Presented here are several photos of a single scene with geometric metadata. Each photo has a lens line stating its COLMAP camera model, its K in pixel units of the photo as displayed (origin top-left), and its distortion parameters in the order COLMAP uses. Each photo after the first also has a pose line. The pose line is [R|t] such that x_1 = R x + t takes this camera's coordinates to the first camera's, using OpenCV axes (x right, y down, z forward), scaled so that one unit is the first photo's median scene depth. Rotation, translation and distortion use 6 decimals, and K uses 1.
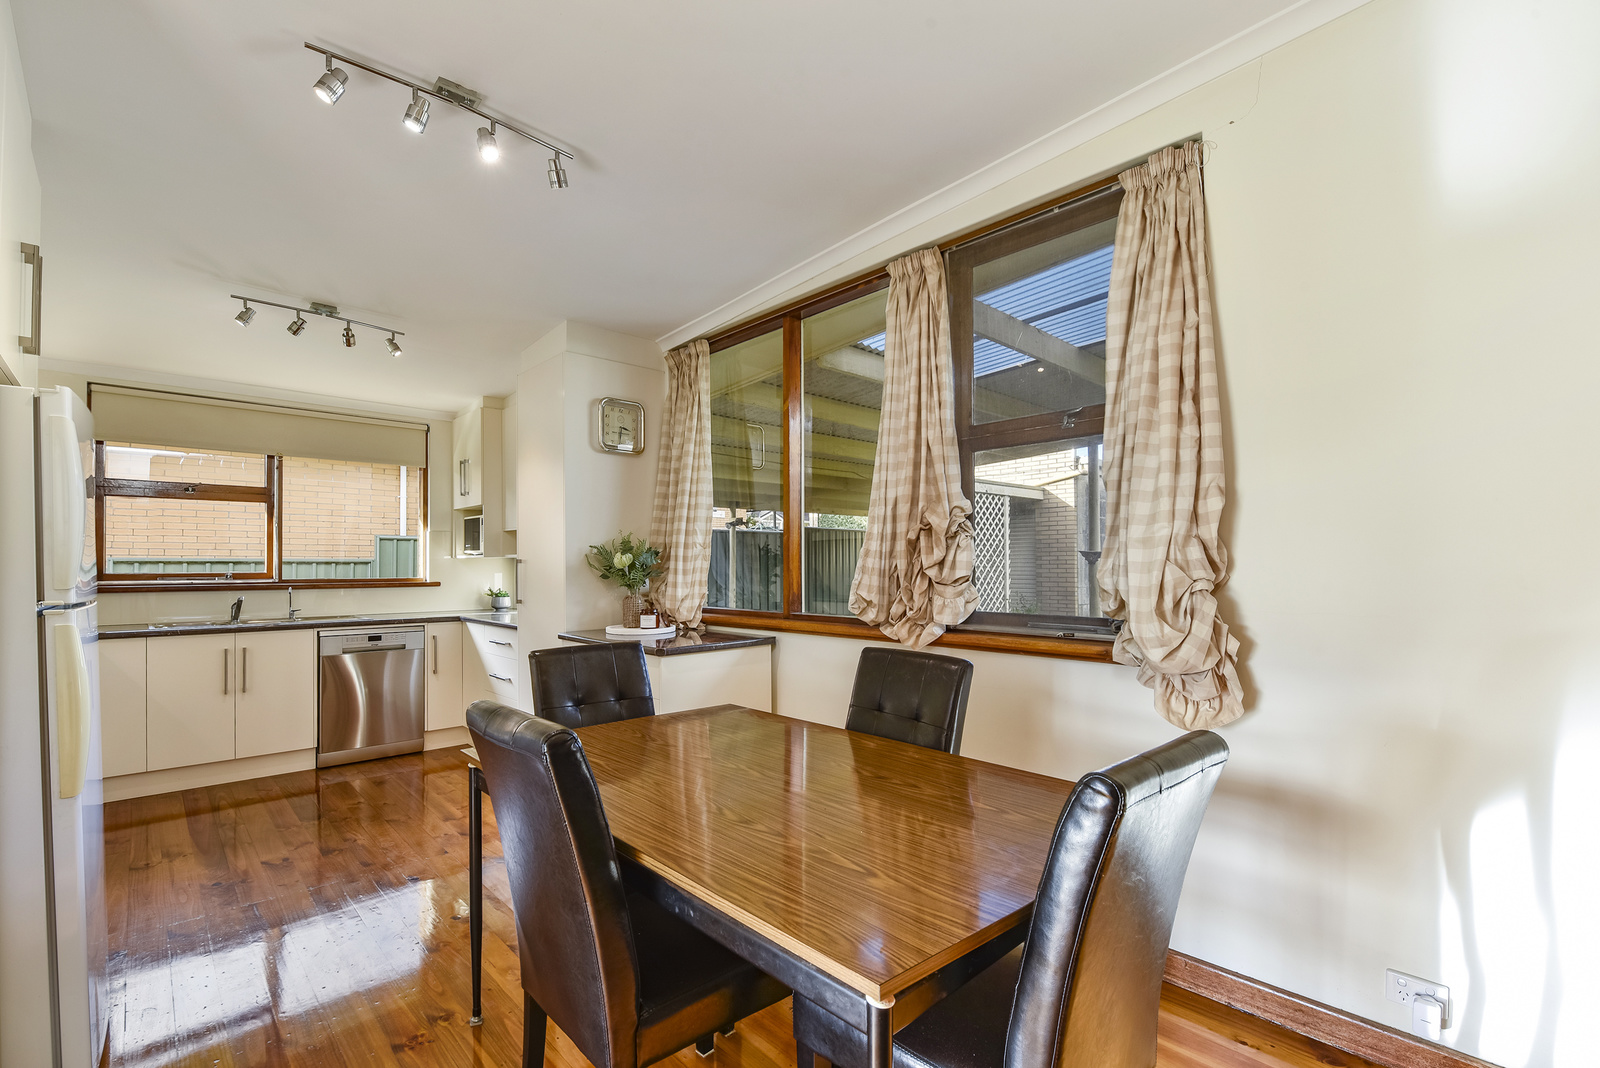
lens RADIAL K [[707.7, 0, 792.4], [0, 707.7, 558.3], [0, 0, 1]] dist [-0.000320, 0.000089]
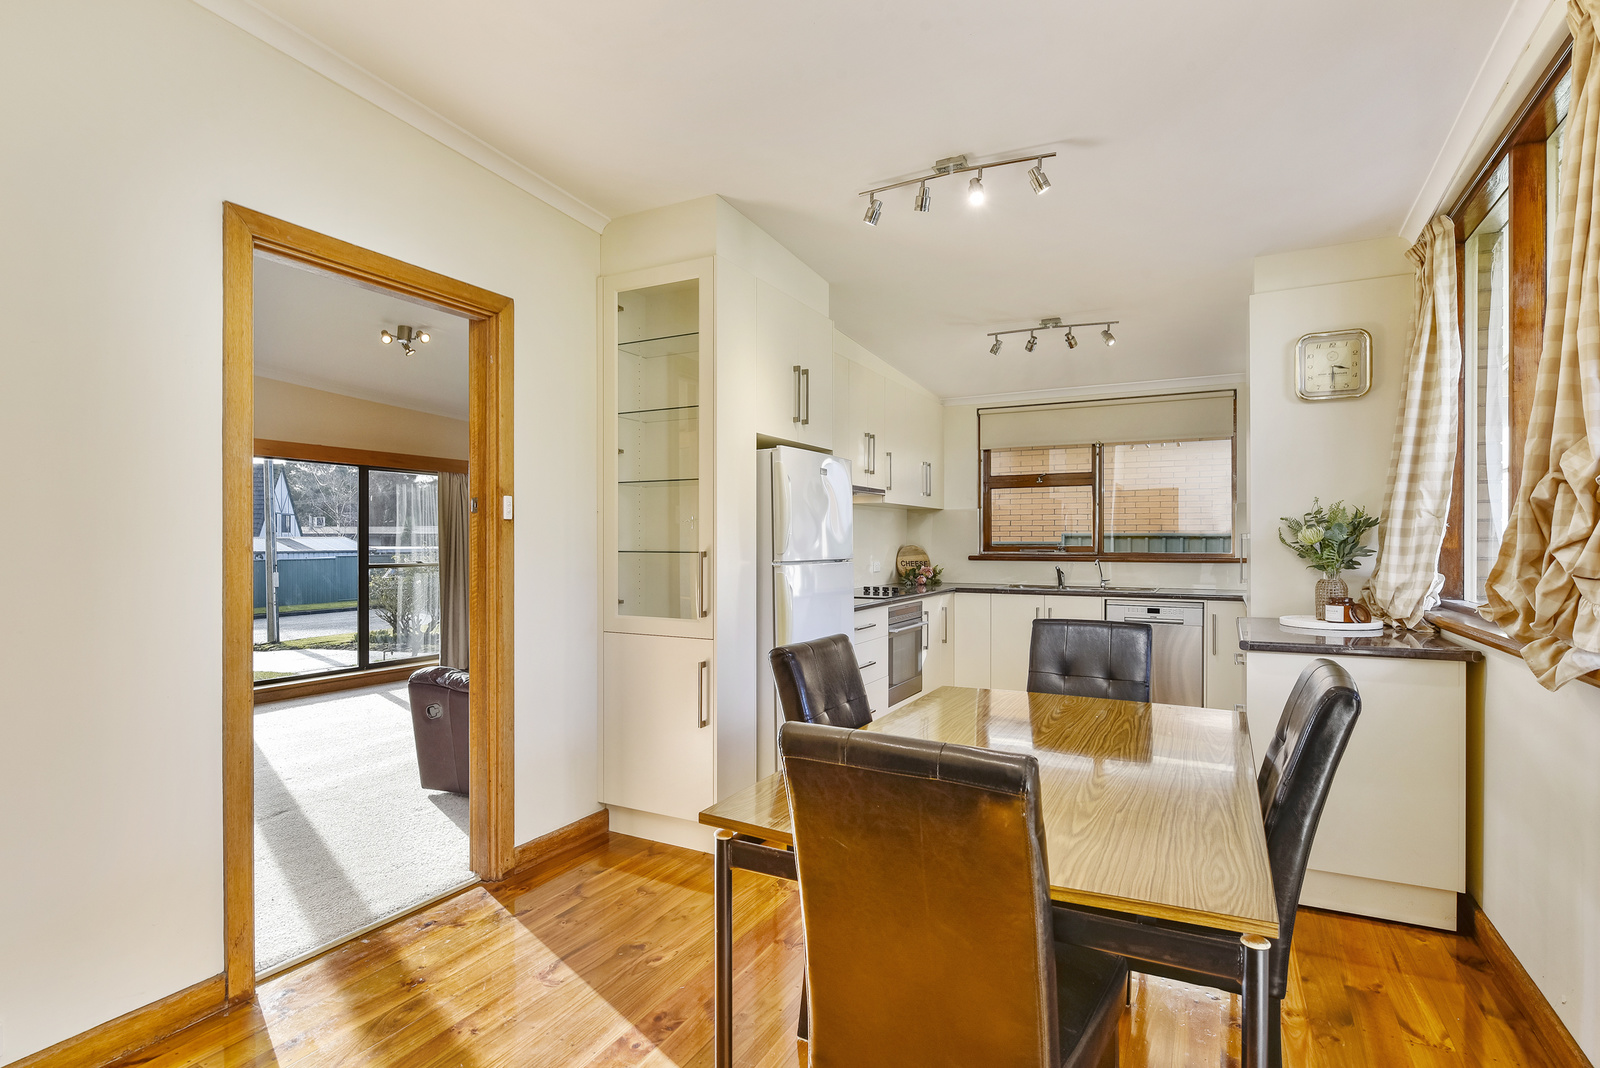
lens RADIAL K [[801.3, 0, 799.8], [0, 801.3, 540.8], [0, 0, 1]] dist [0.001459, 0.000005]
pose [[0.334395, 0.003588, -0.942426, 0.419363], [0.008991, 0.999935, 0.006997, -0.002114], [0.942390, -0.010813, 0.334341, 0.144058]]
